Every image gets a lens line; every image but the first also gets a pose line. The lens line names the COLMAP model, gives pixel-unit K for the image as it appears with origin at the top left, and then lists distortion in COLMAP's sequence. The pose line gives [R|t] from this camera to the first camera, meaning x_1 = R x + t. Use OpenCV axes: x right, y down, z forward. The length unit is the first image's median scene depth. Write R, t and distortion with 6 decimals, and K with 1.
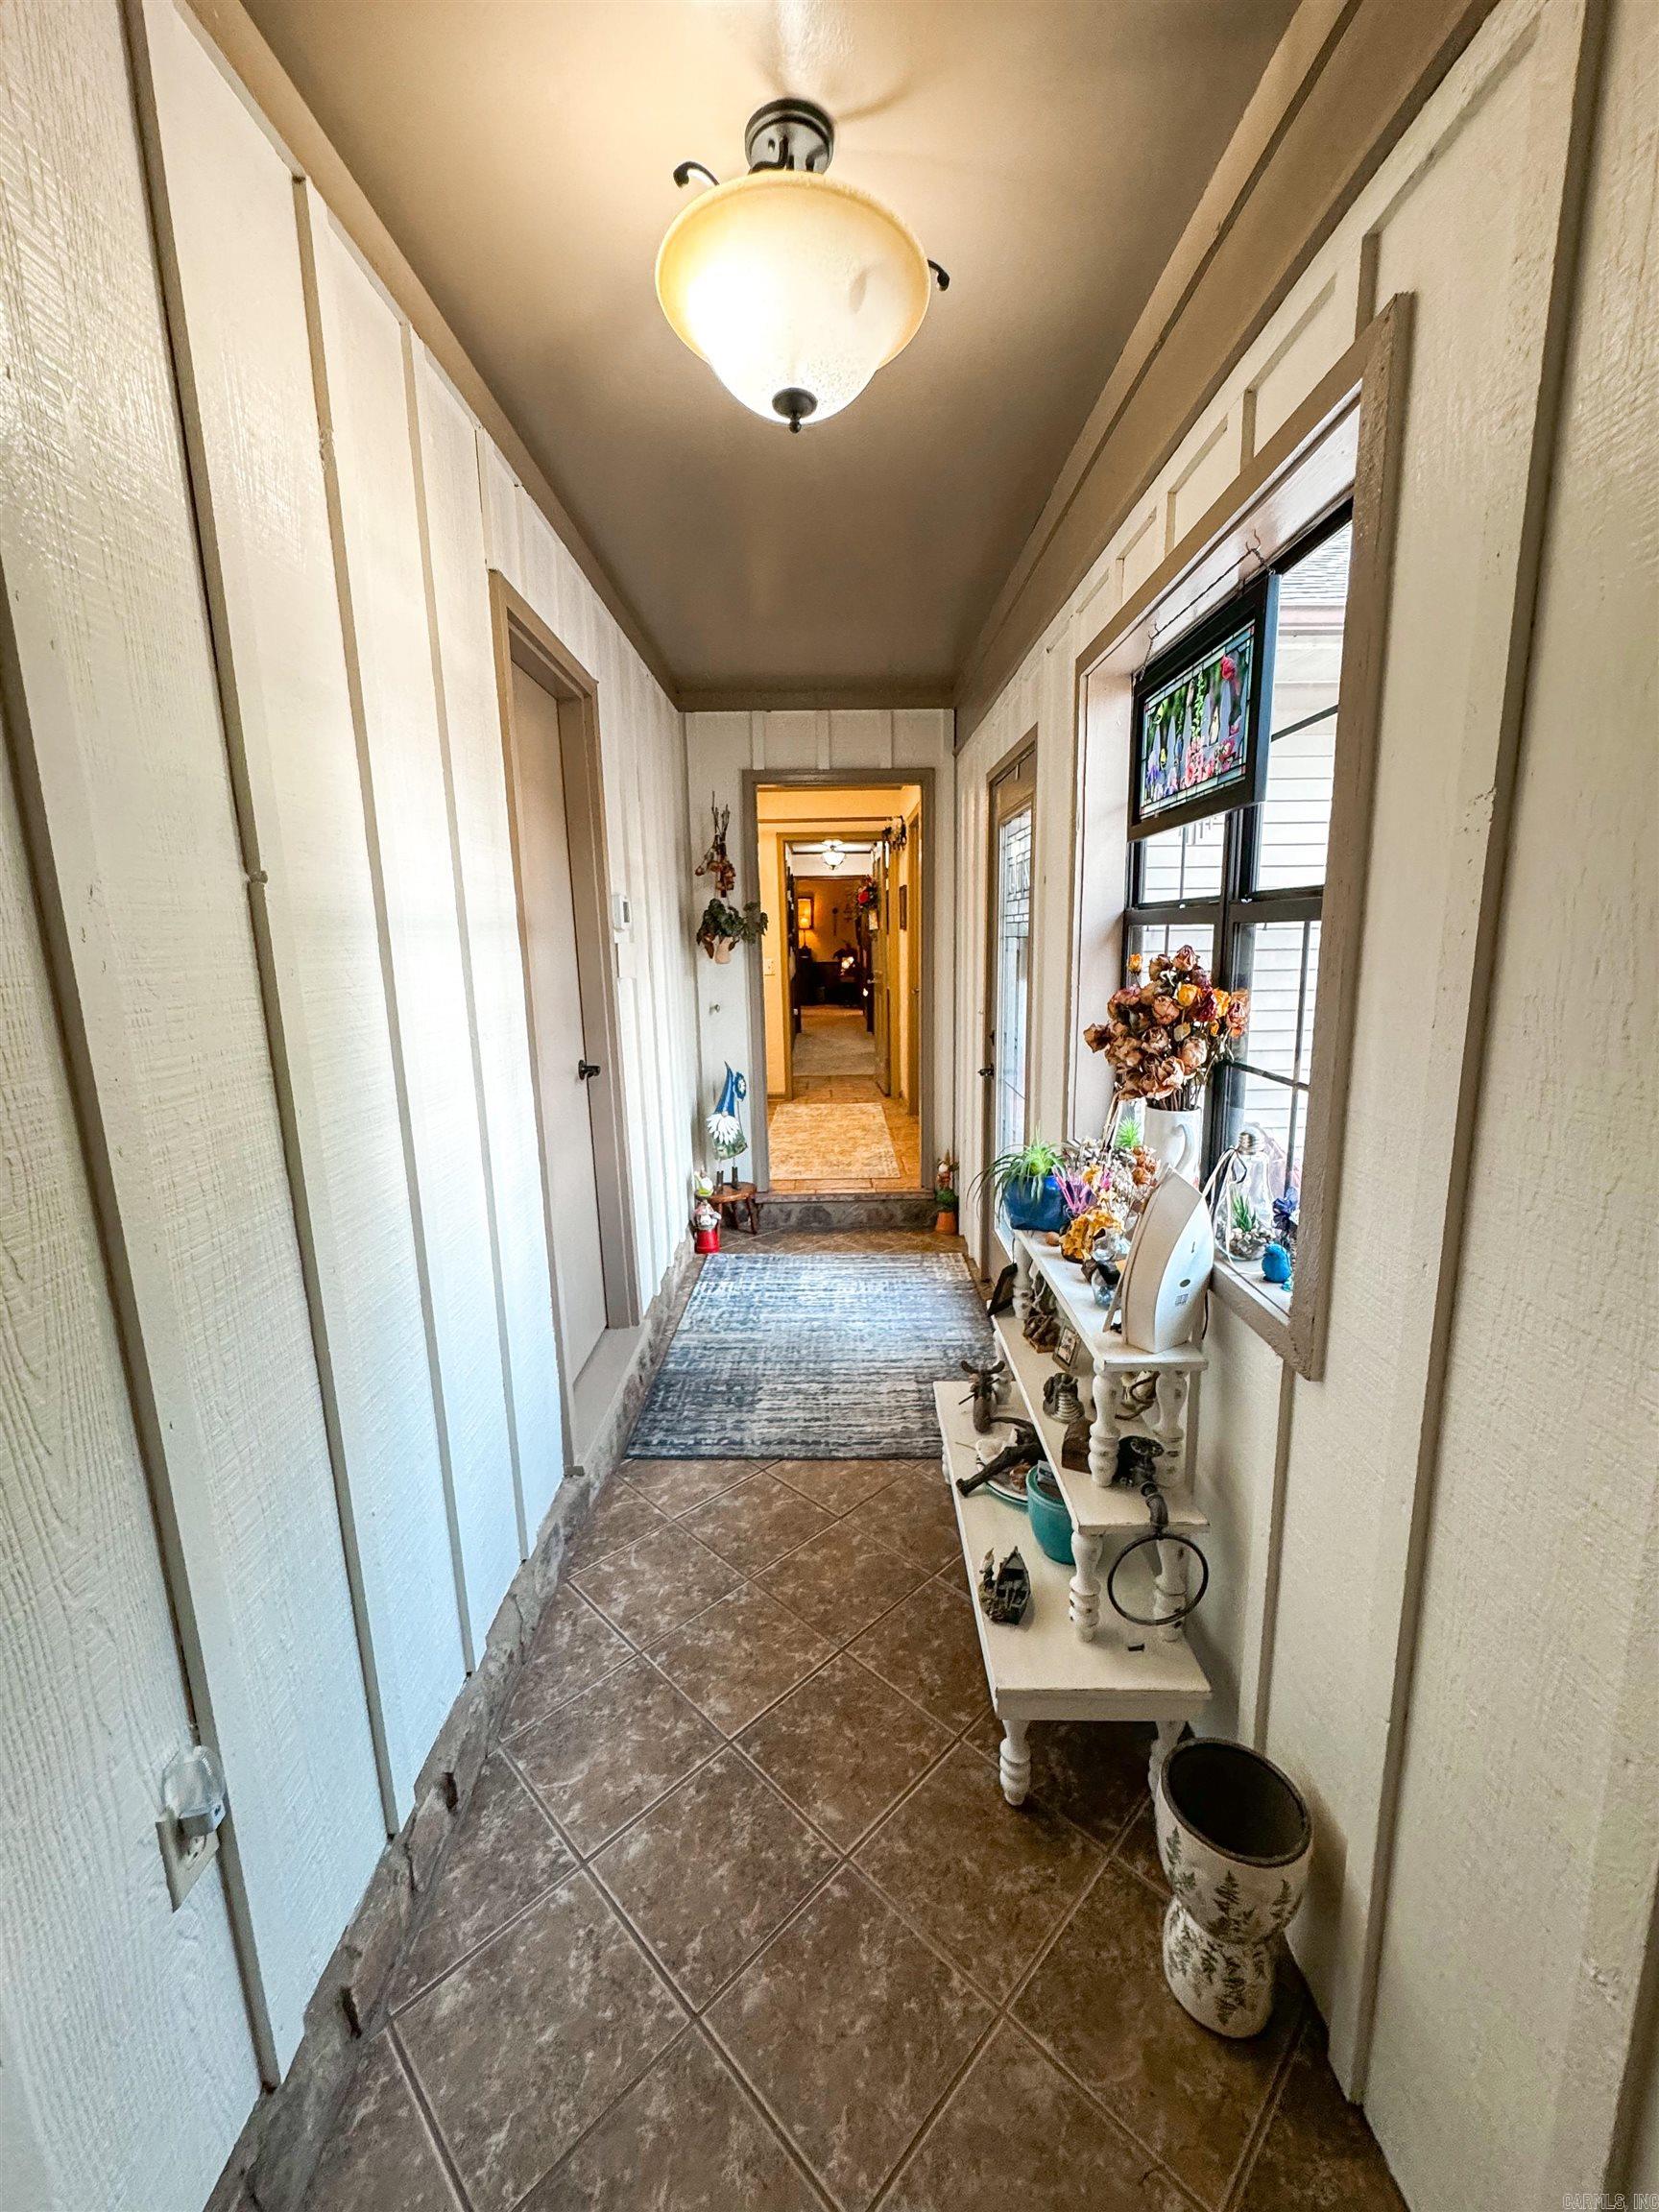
lens RADIAL K [[884.7, 0, 826.4], [0, 884.7, 1104.9], [0, 0, 1]] dist [-0.000531, 0.000045]
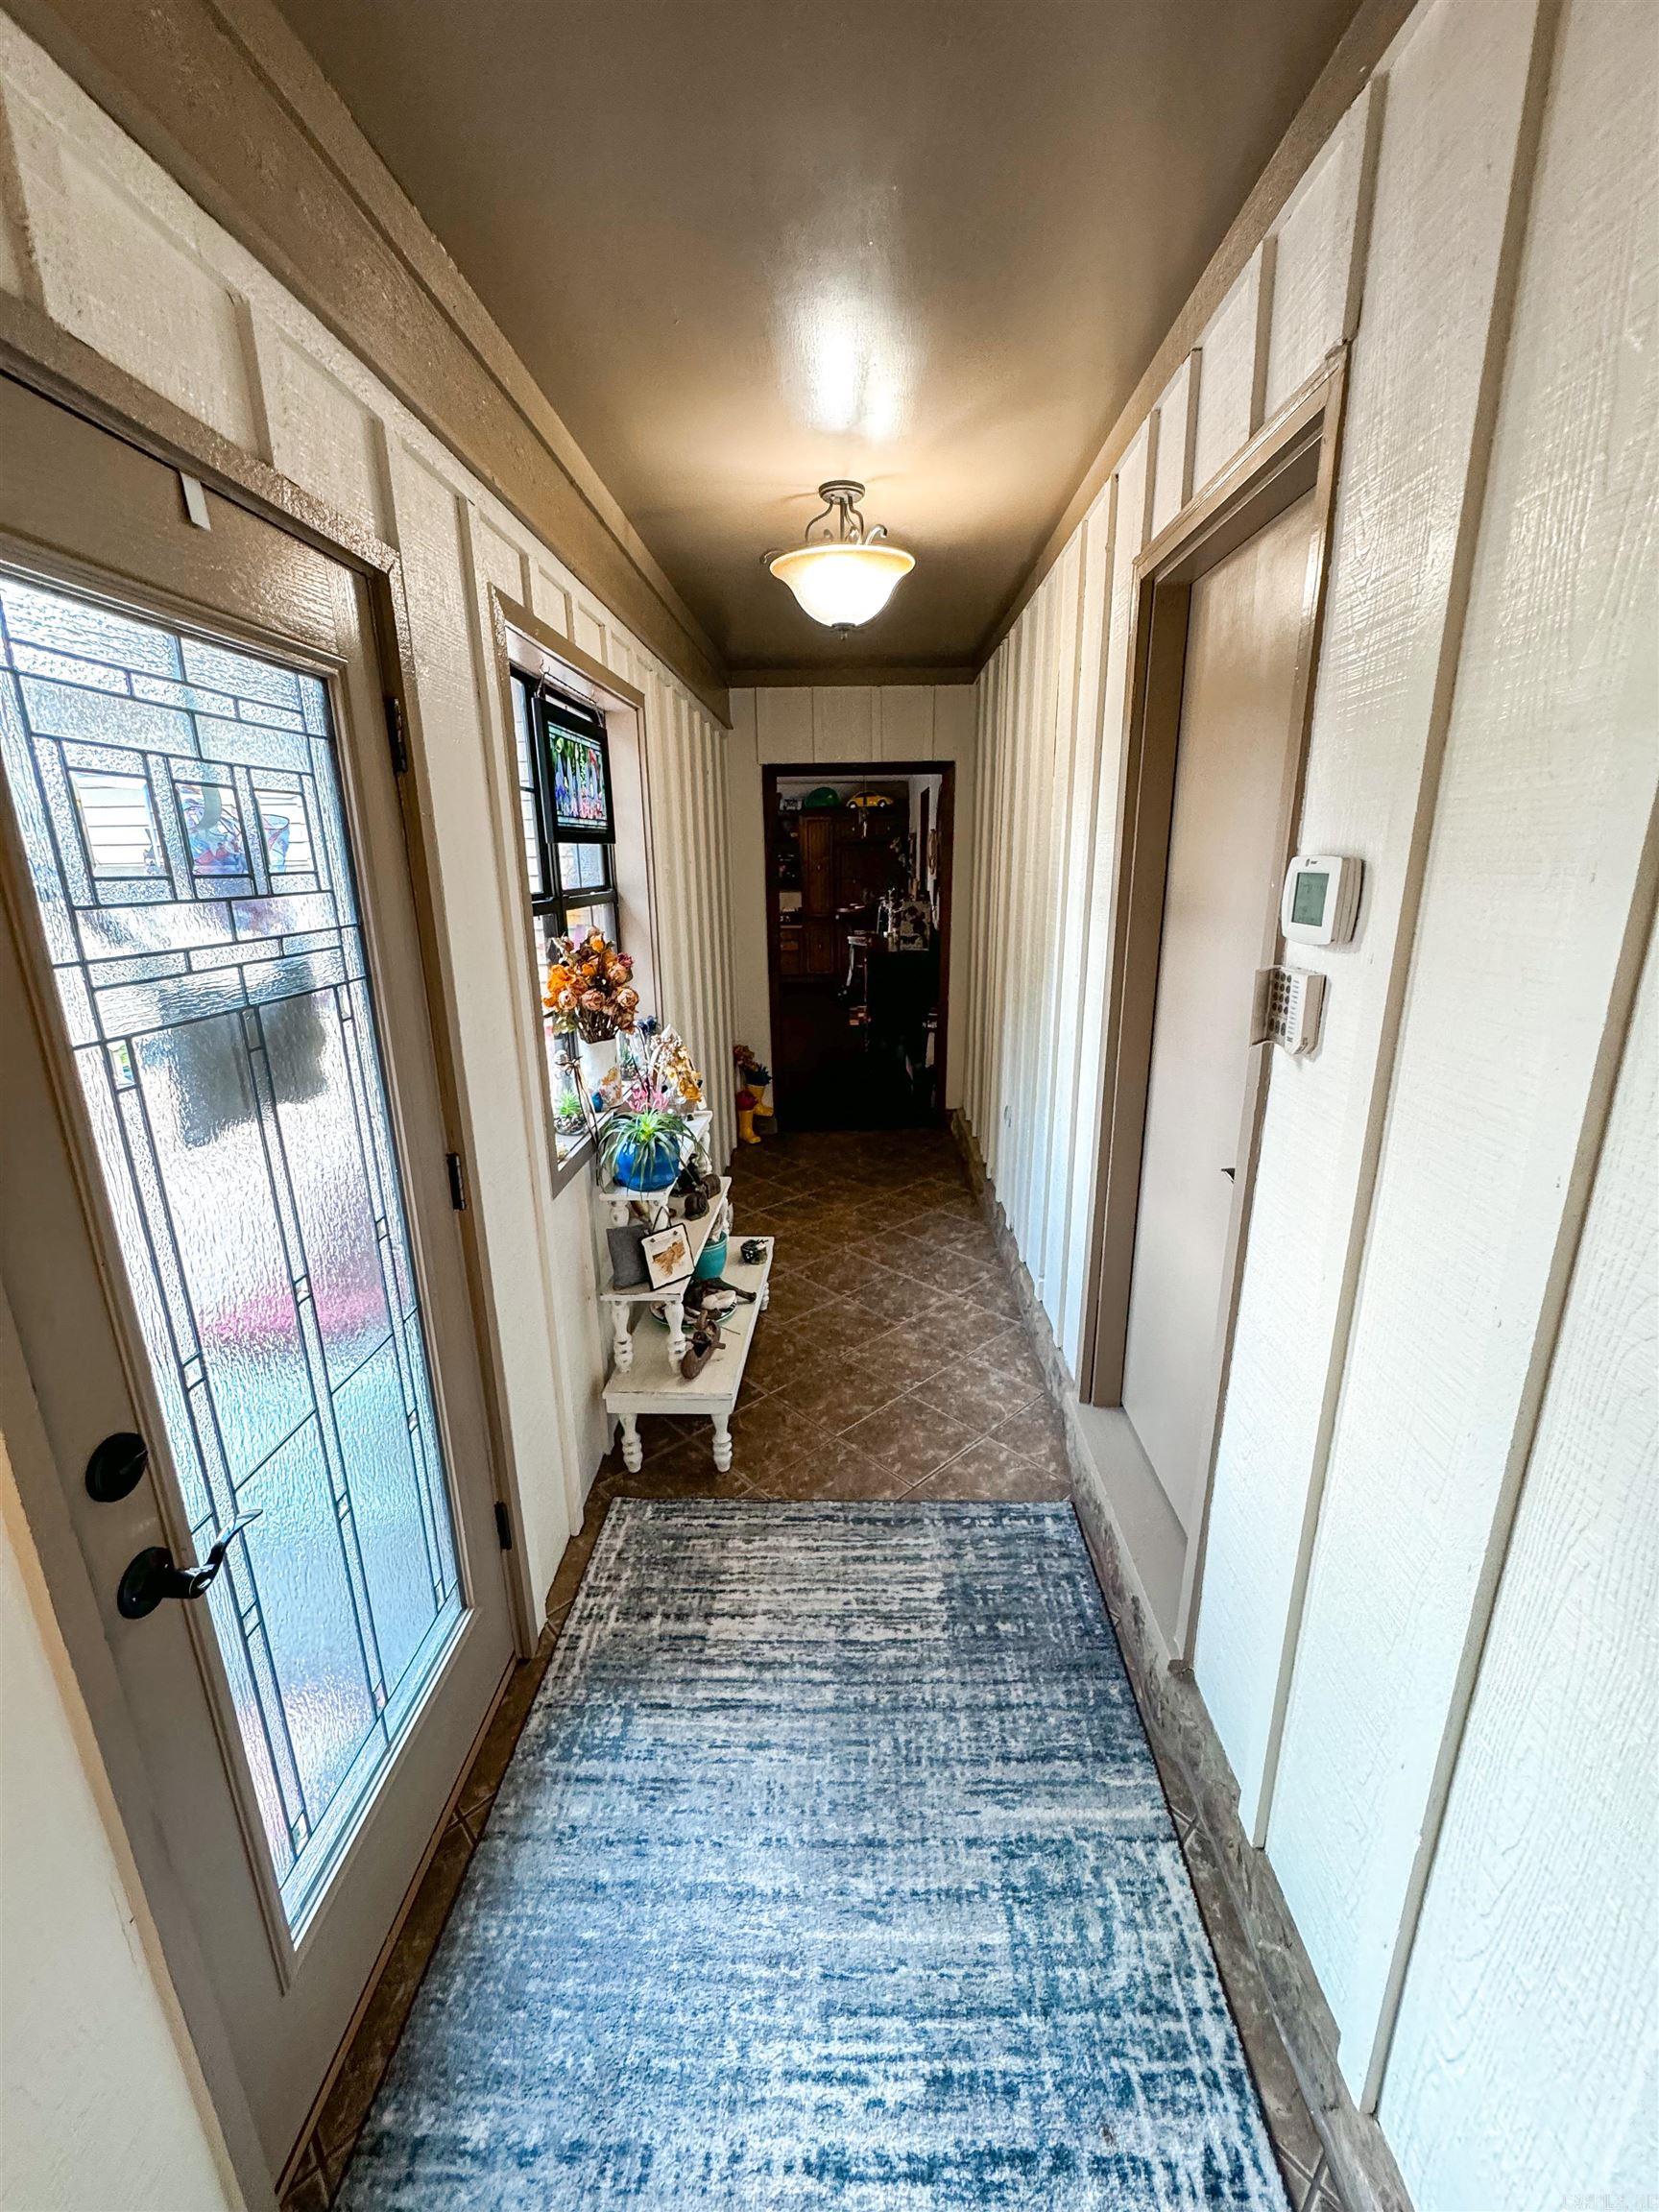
lens RADIAL K [[884.7, 0, 832.5], [0, 884.7, 1101.3], [0, 0, 1]] dist [-0.000531, 0.000045]
pose [[-0.999345, 0.018609, 0.031027, -0.011701], [0.030623, 0.891749, 0.451494, -0.208715], [-0.019266, 0.452148, -0.891735, 0.895802]]
